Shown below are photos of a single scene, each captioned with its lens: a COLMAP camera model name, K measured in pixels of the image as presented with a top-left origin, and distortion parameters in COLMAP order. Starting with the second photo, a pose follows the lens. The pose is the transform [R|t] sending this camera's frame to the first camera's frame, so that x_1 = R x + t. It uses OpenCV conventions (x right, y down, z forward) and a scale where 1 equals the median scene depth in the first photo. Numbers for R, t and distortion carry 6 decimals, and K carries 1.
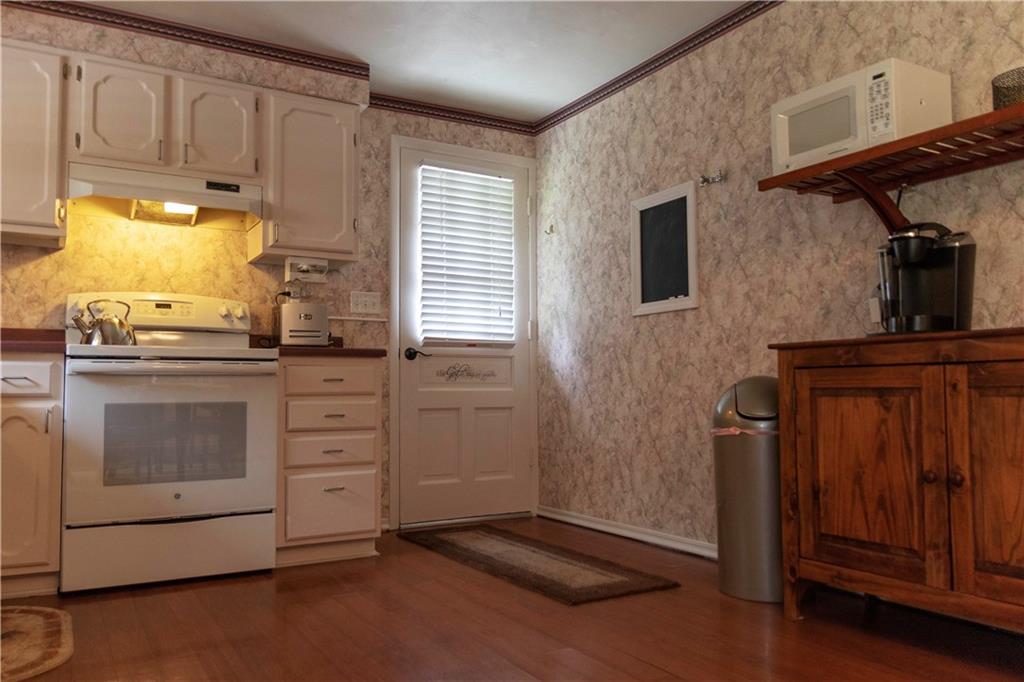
lens RADIAL K [[787.0, 0, 476.0], [0, 787.0, 344.2], [0, 0, 1]] dist [-0.001094, -0.008831]
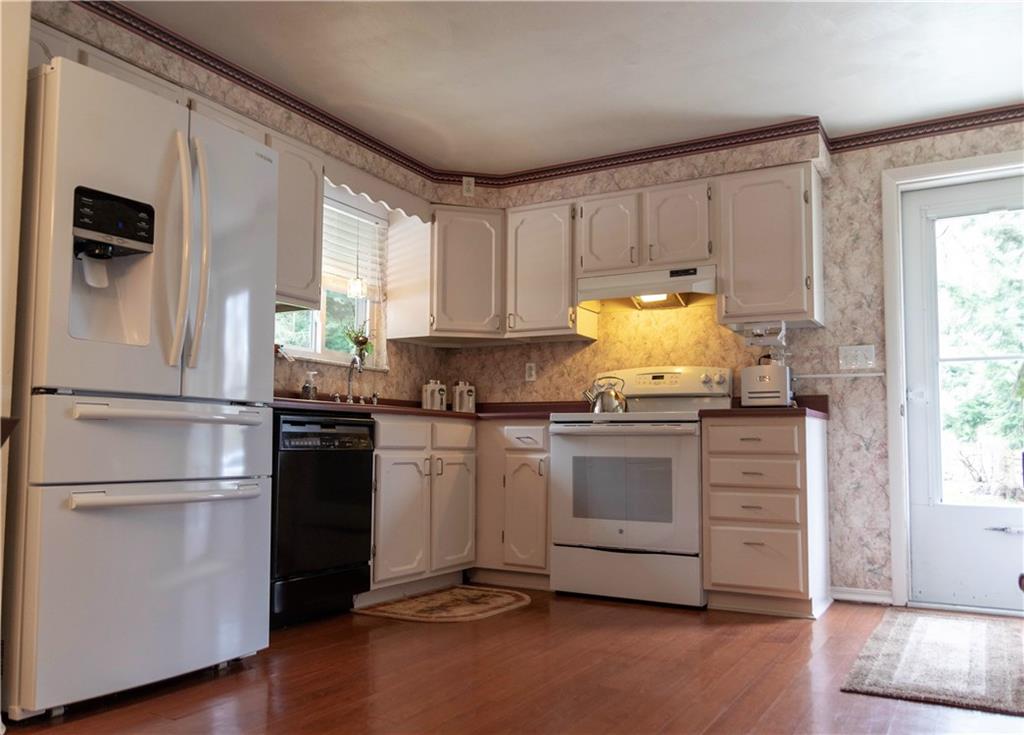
lens RADIAL K [[827.1, 0, 512.0], [0, 827.1, 367.5], [0, 0, 1]] dist [0.031116, 0.000327]
pose [[0.491424, -0.068420, -0.868229, 0.615997], [0.041517, 0.997616, -0.055117, -0.002476], [0.869930, -0.008960, 0.493093, 0.171623]]
